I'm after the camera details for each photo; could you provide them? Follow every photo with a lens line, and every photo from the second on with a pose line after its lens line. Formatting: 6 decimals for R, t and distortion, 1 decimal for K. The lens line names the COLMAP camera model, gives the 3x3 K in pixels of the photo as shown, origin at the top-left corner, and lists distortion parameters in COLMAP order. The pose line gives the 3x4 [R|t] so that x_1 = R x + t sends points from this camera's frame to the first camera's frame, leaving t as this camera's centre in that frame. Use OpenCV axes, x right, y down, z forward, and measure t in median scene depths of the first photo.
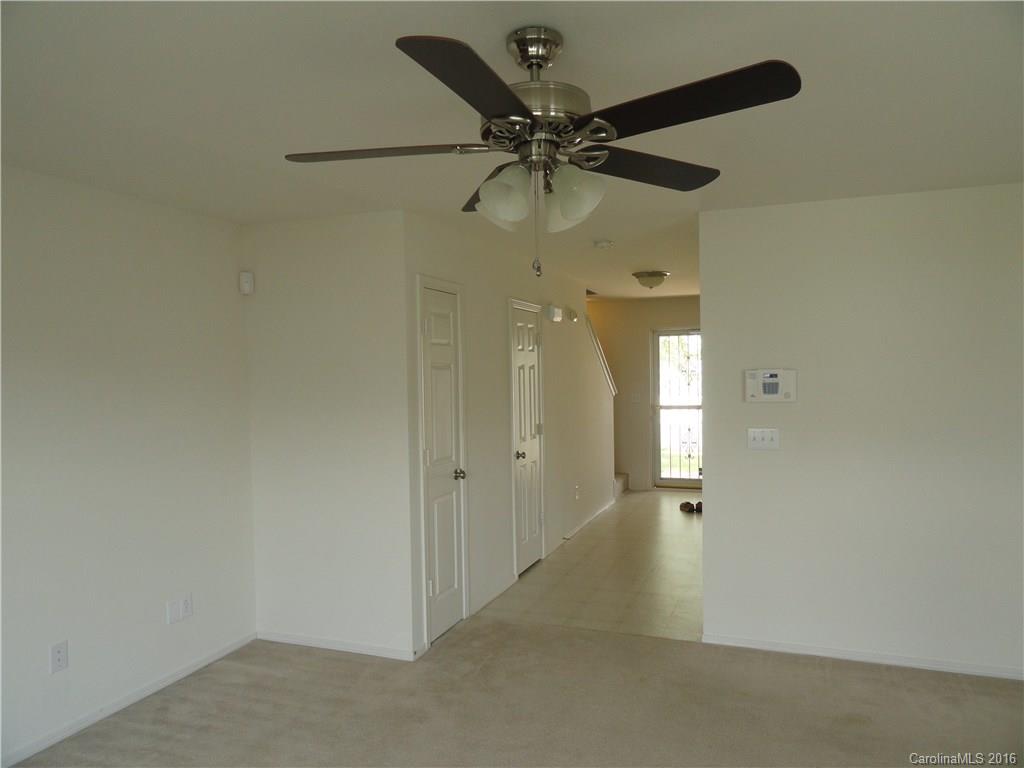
lens RADIAL K [[719.1, 0, 512.0], [0, 719.1, 384.0], [0, 0, 1]] dist [-0.002570, 0.005732]
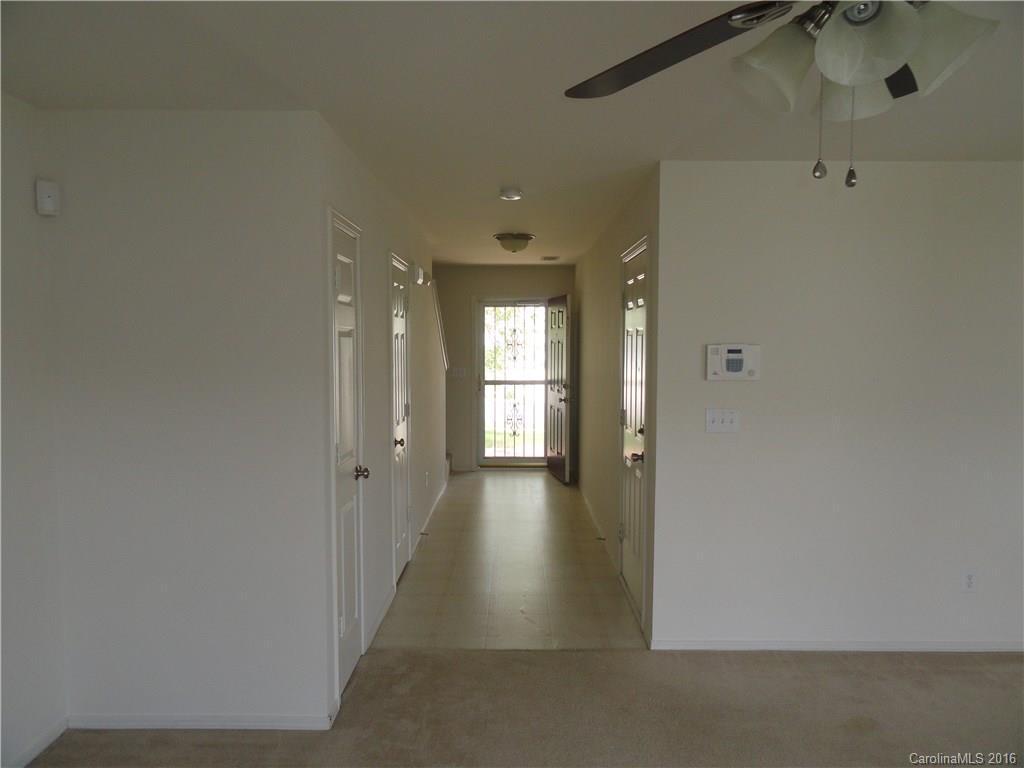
lens RADIAL K [[719.1, 0, 512.0], [0, 719.1, 384.0], [0, 0, 1]] dist [-0.002570, 0.005732]
pose [[0.935705, -0.002459, 0.352774, -0.147957], [-0.010920, 0.999295, 0.035928, 0.000174], [-0.352613, -0.037470, 0.935019, 0.168051]]
